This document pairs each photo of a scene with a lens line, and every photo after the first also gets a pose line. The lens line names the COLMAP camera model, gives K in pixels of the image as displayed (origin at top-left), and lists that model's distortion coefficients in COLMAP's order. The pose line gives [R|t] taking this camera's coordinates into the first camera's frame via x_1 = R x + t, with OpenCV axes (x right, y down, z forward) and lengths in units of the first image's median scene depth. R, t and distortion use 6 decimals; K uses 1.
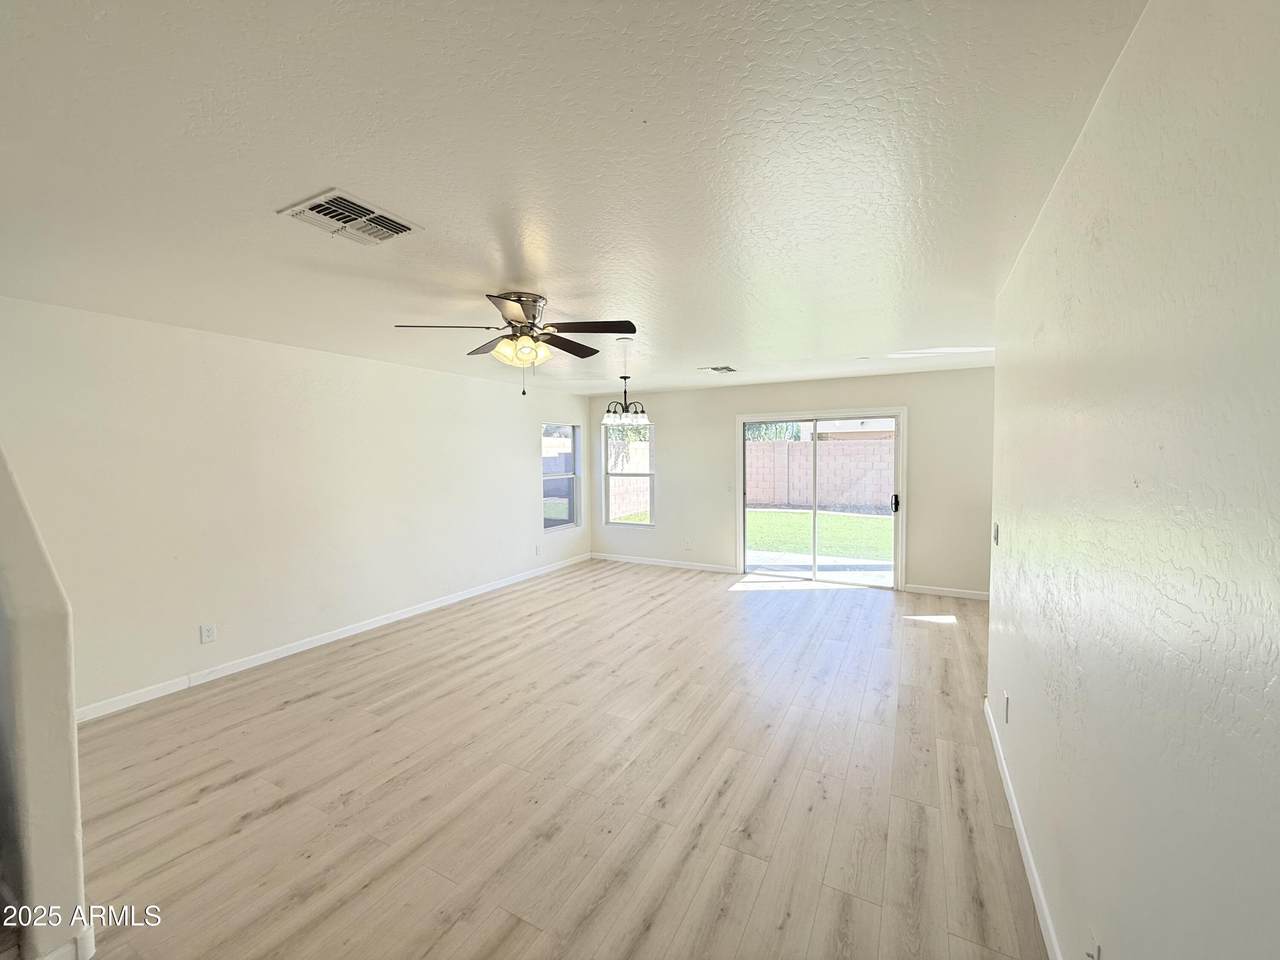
lens RADIAL K [[508.0, 0, 640.0], [0, 508.0, 480.0], [0, 0, 1]] dist [0.013550, -0.023436]
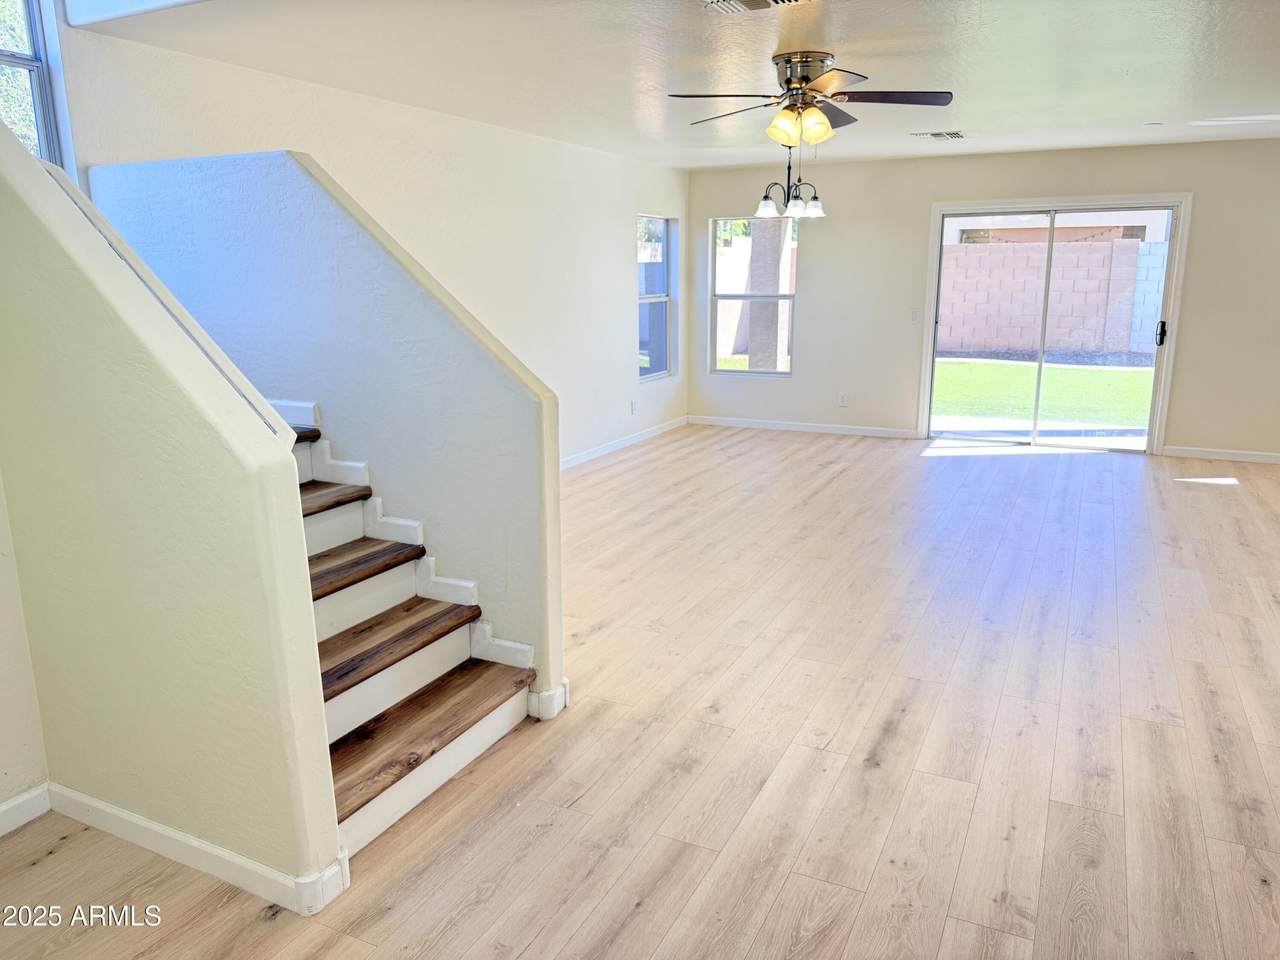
lens RADIAL K [[897.5, 0, 640.0], [0, 897.5, 480.0], [0, 0, 1]] dist [0.035557, -0.096413]
pose [[0.999603, -0.009264, 0.026613, -0.259592], [0.004420, 0.984268, 0.176628, 0.023374], [-0.027831, -0.176440, 0.983918, -0.247421]]
